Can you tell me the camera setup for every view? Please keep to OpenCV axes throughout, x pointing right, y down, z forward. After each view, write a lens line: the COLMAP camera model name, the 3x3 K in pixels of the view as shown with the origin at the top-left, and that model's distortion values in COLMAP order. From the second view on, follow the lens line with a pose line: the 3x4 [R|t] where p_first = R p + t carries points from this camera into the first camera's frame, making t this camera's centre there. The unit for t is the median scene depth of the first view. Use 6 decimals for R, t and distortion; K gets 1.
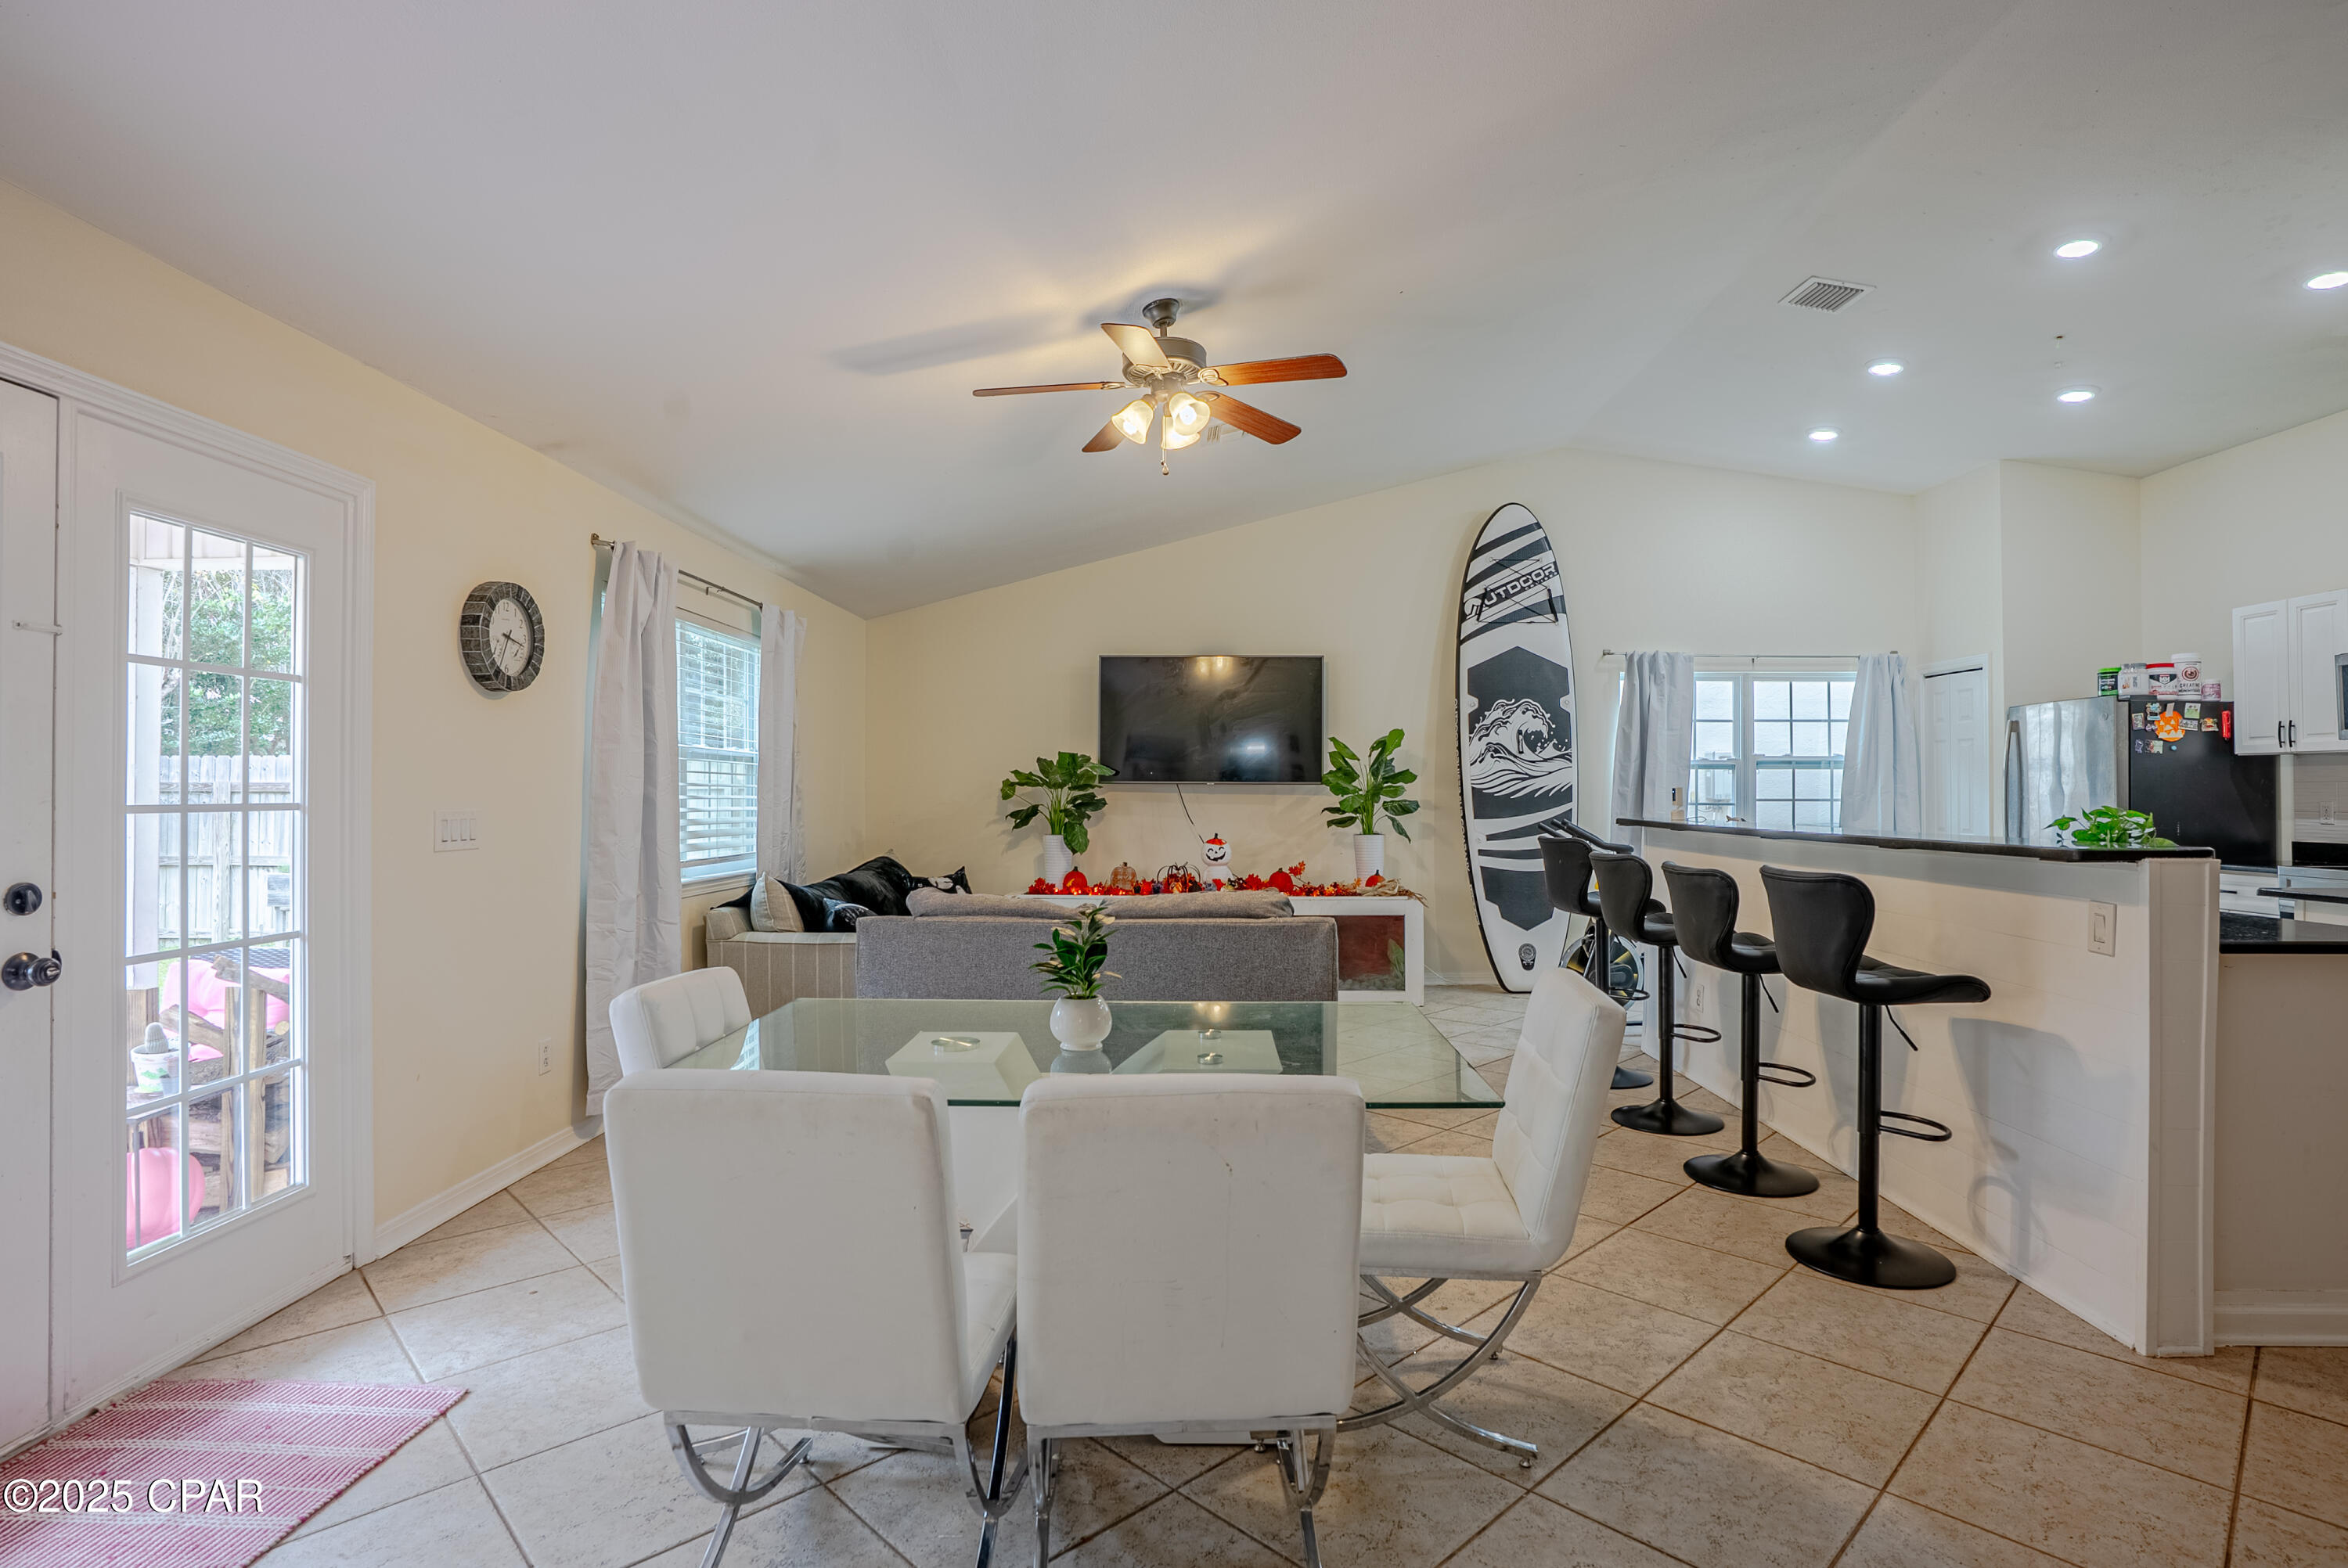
lens RADIAL K [[1166.2, 0, 1184.9], [0, 1166.2, 779.1], [0, 0, 1]] dist [-0.054184, 0.019504]
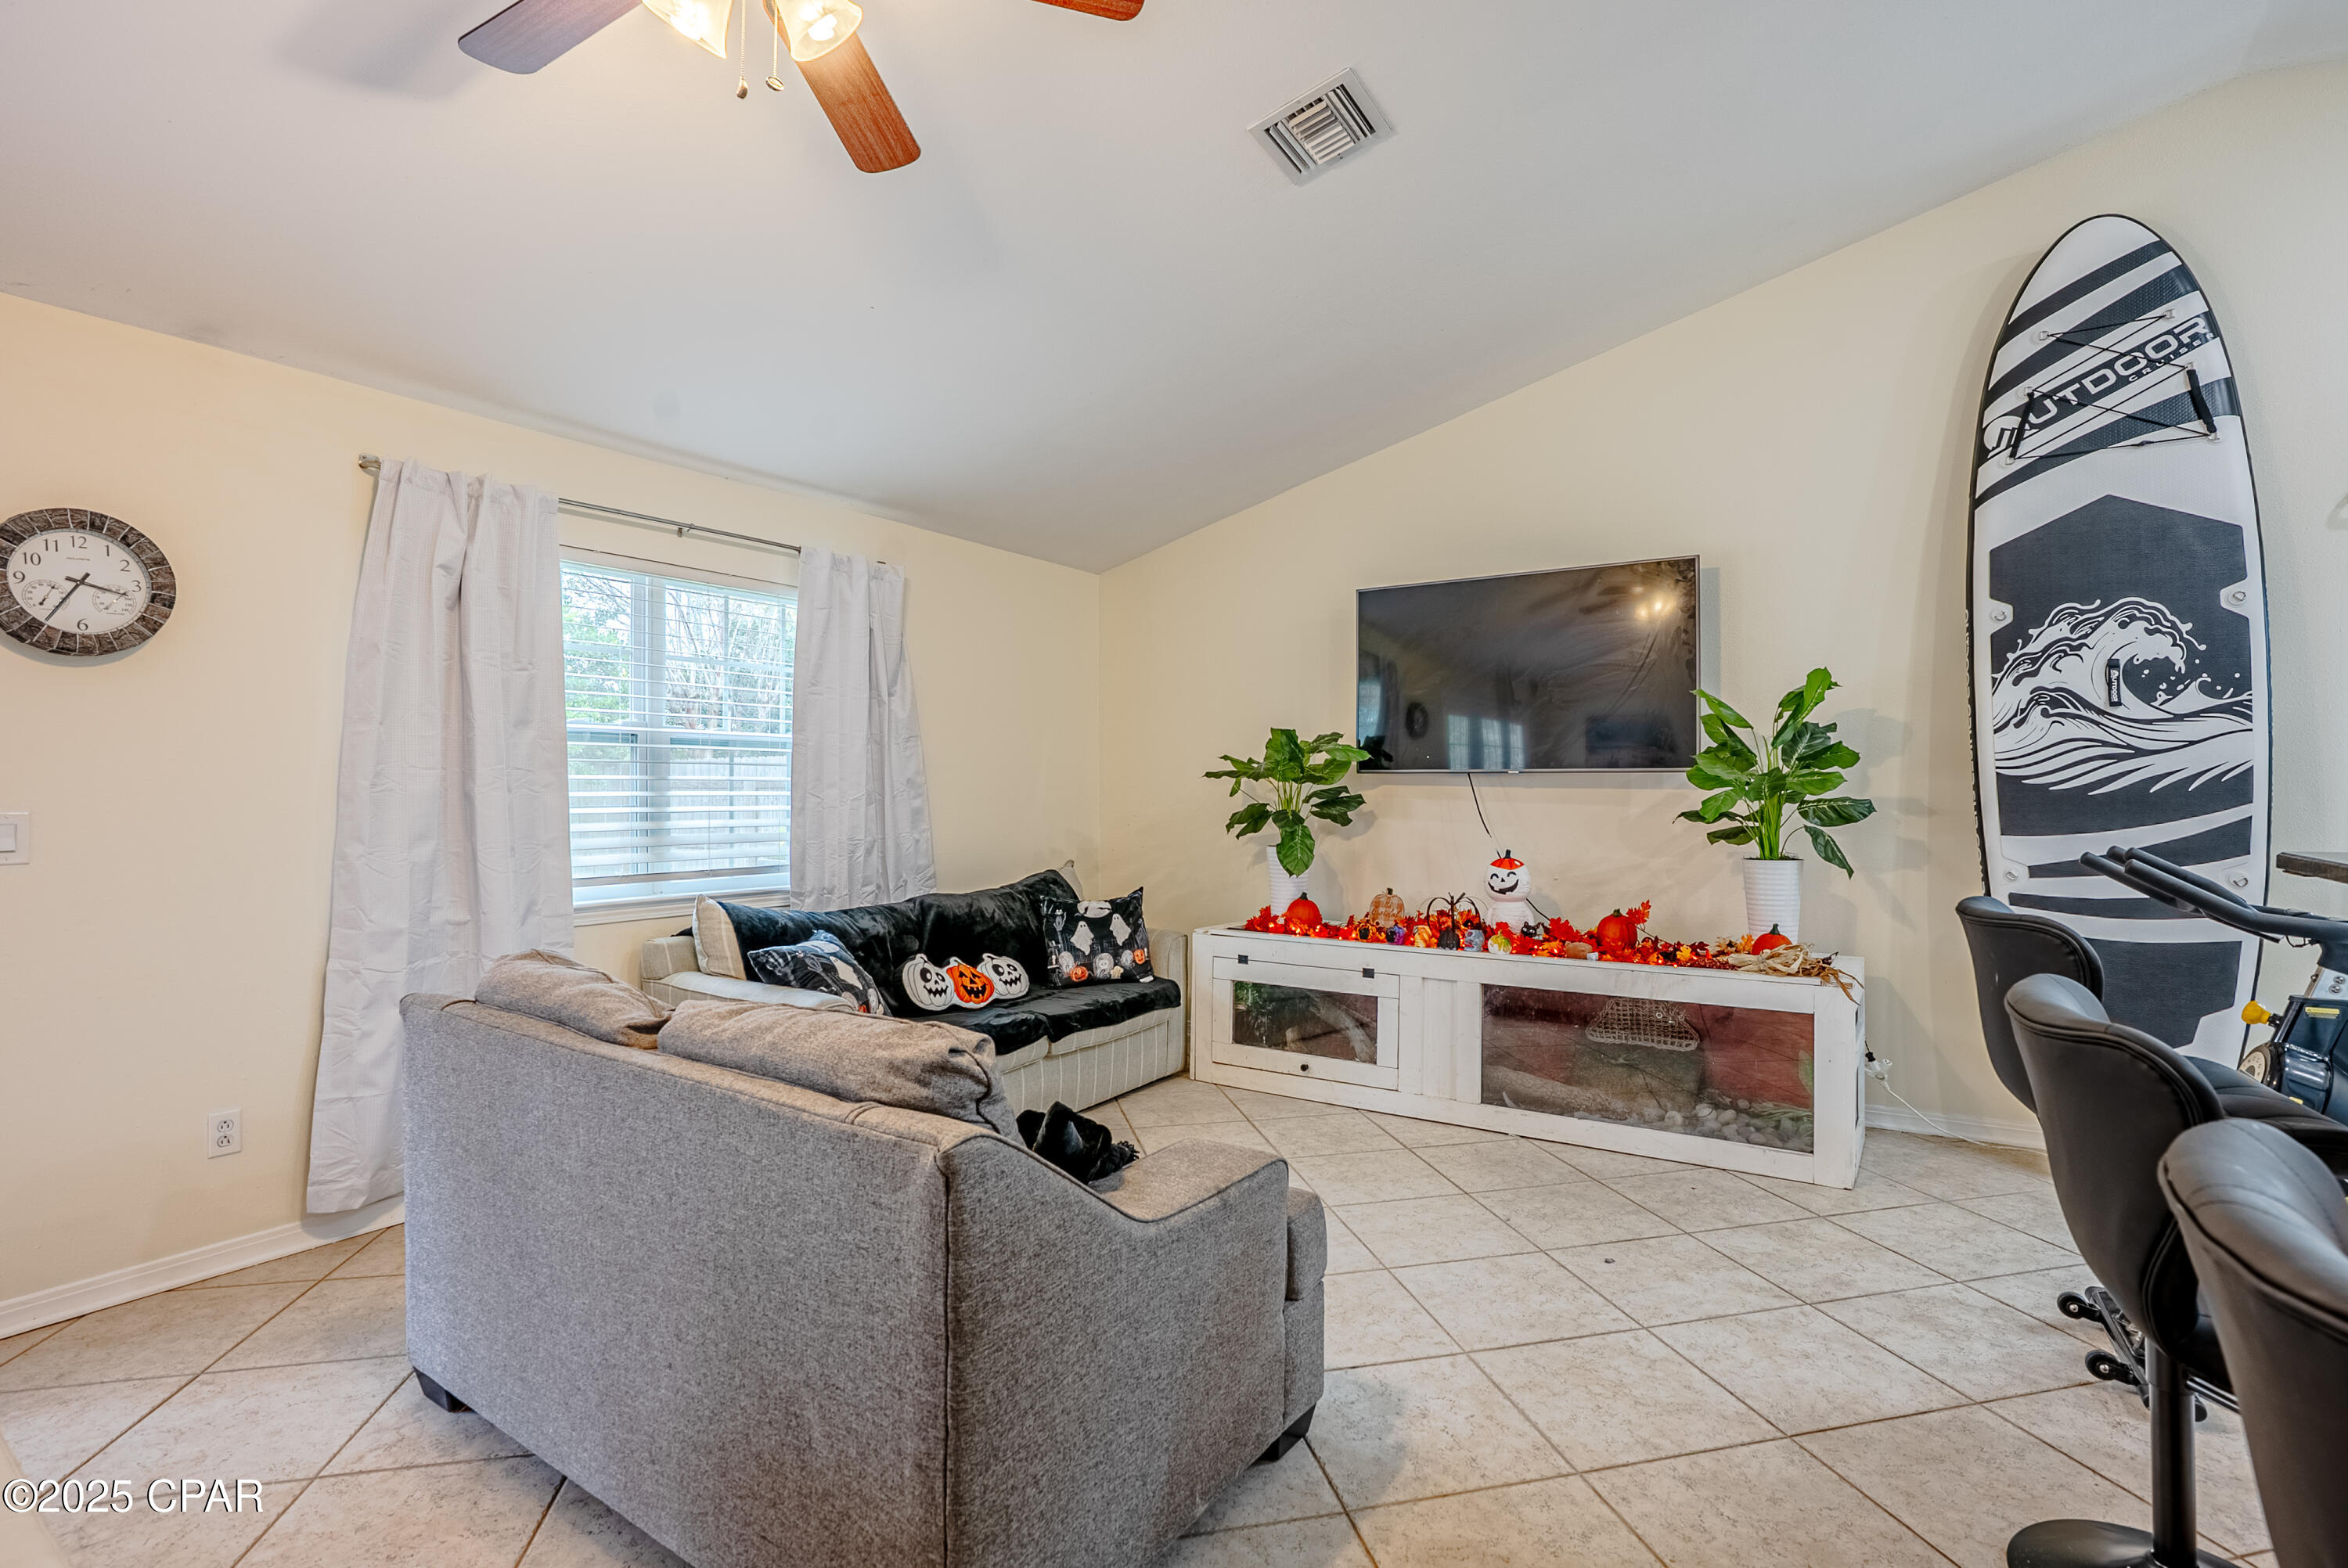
lens RADIAL K [[1092.3, 0, 1182.6], [0, 1092.3, 785.7], [0, 0, 1]] dist [-0.068877, 0.024870]
pose [[0.845022, -0.003644, -0.534719, 0.201929], [0.009080, 0.999930, 0.007536, 0.005716], [0.534655, -0.011223, 0.844996, 0.422522]]
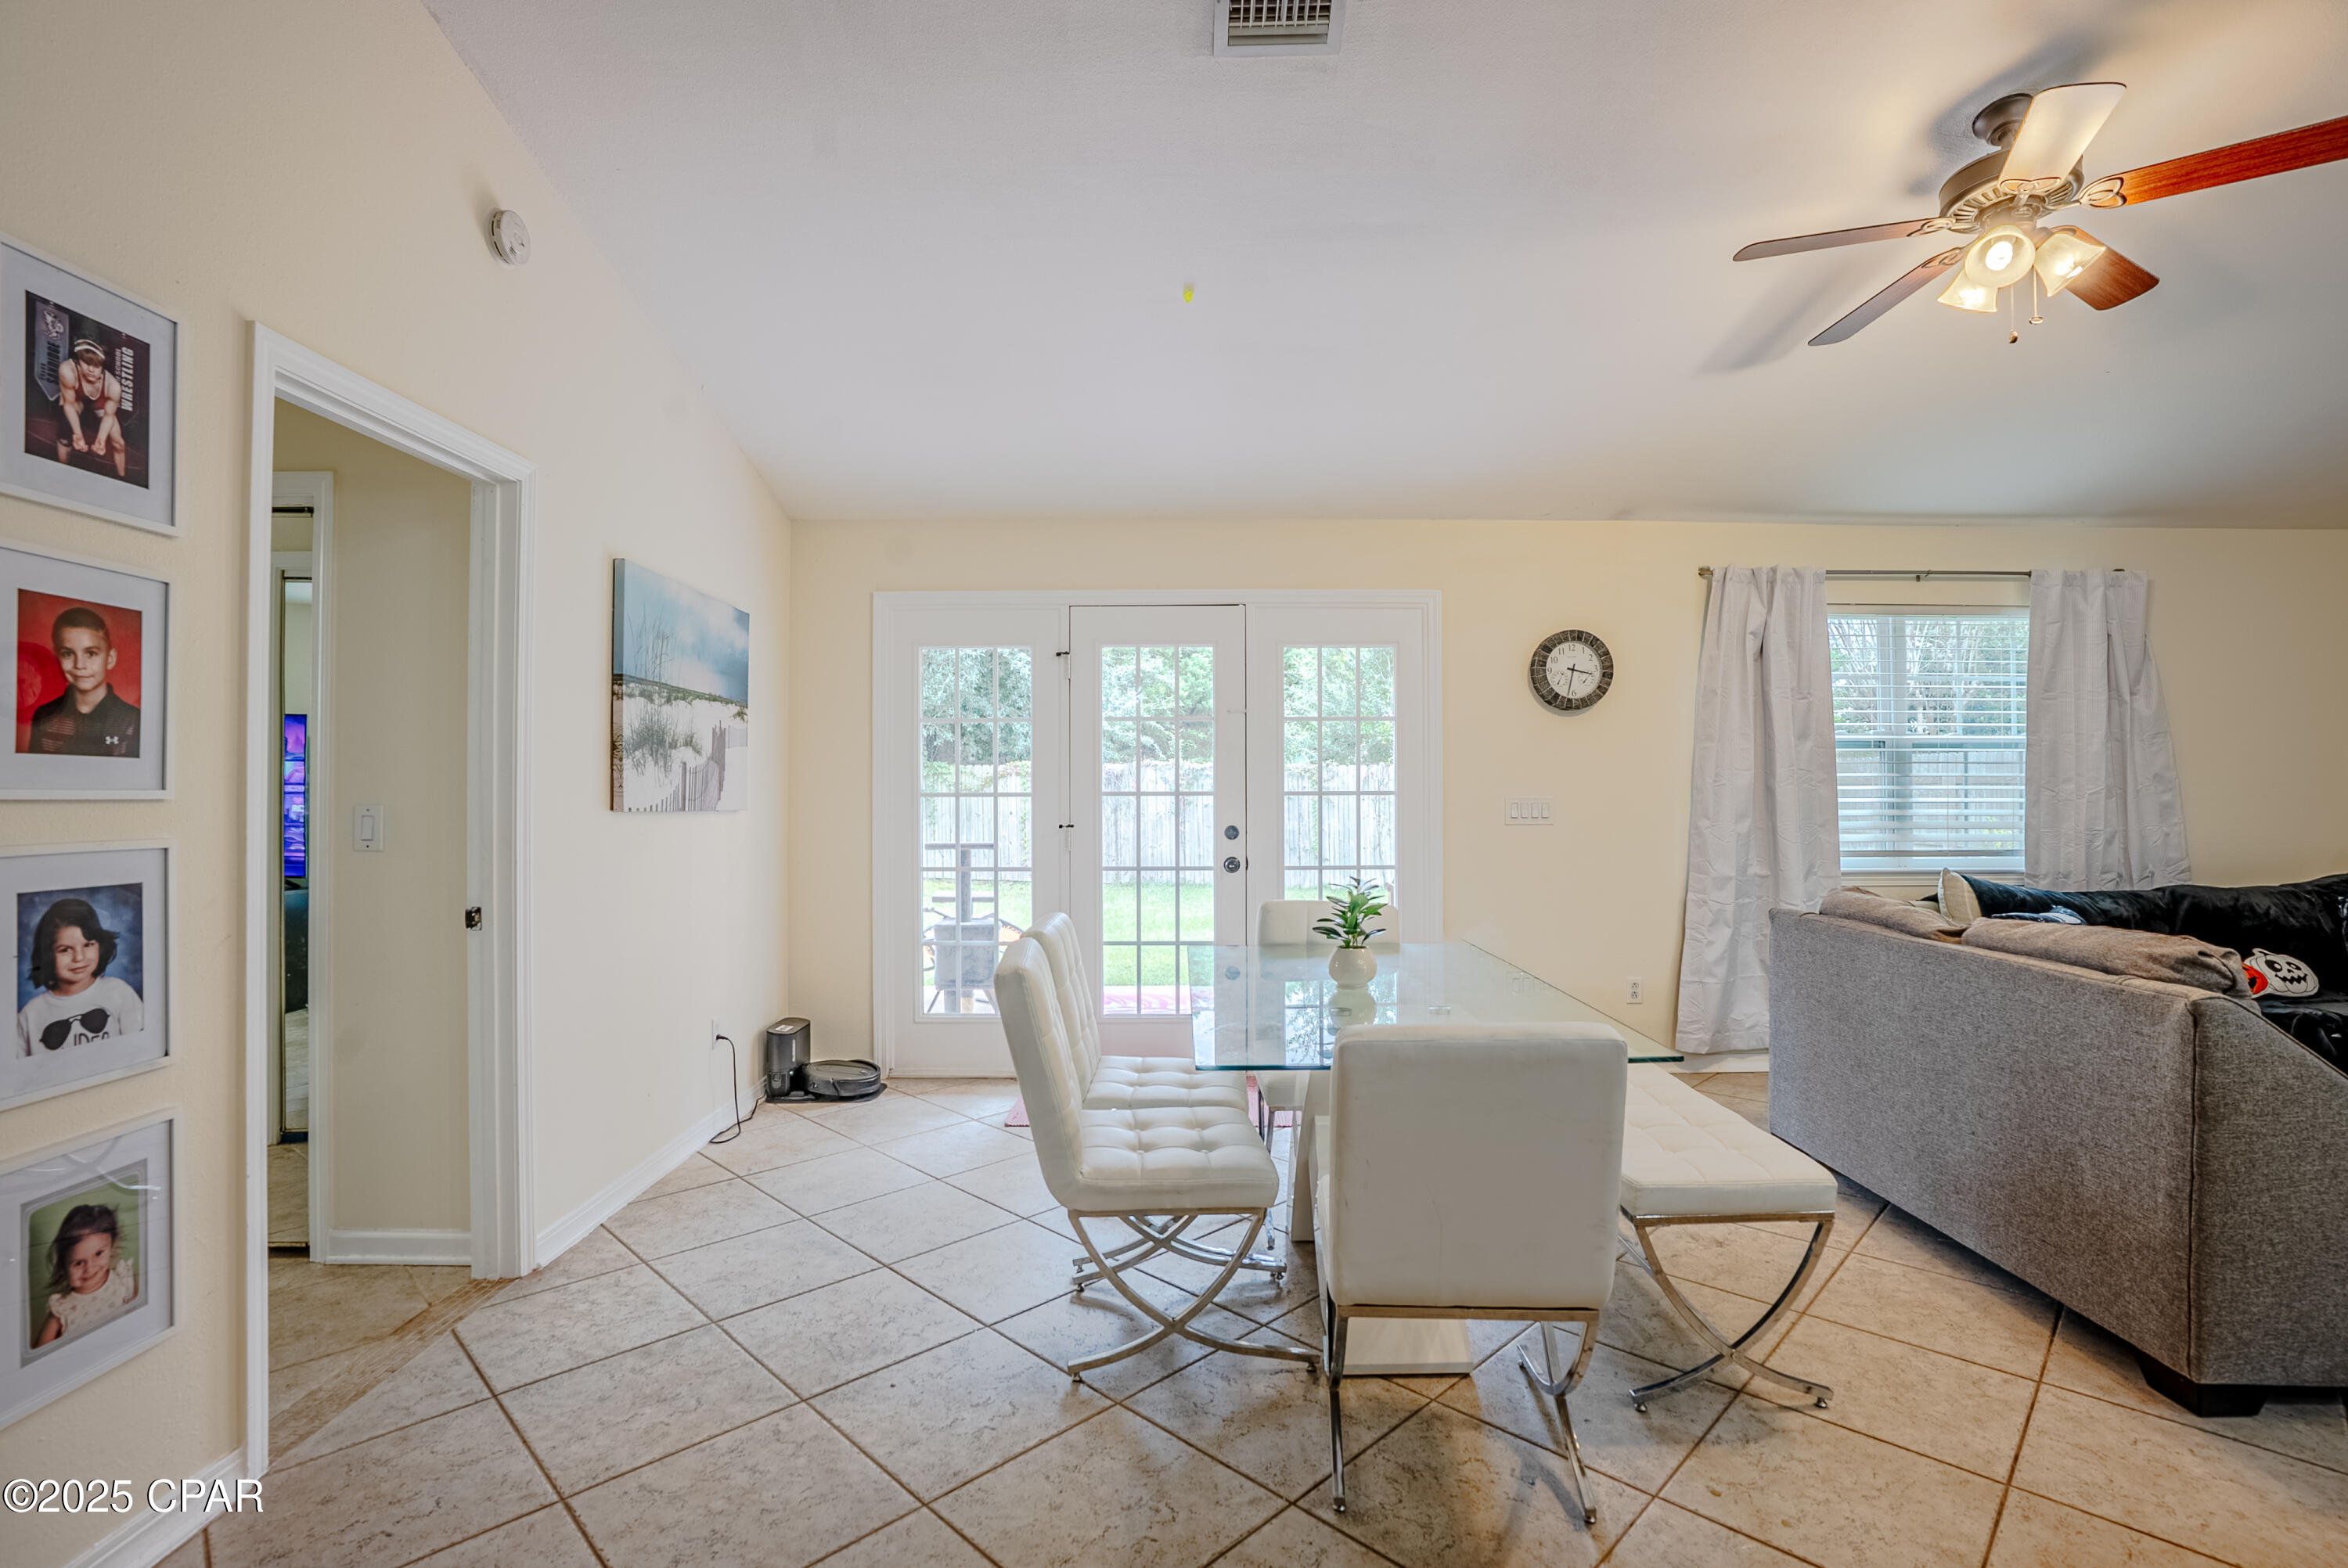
lens RADIAL K [[1092.3, 0, 1179.0], [0, 1092.3, 777.0], [0, 0, 1]] dist [-0.068877, 0.024870]
pose [[0.013844, -0.011367, -0.999840, 0.358298], [0.014624, 0.999831, -0.011165, 0.005626], [0.999797, -0.014467, 0.014008, 0.268576]]
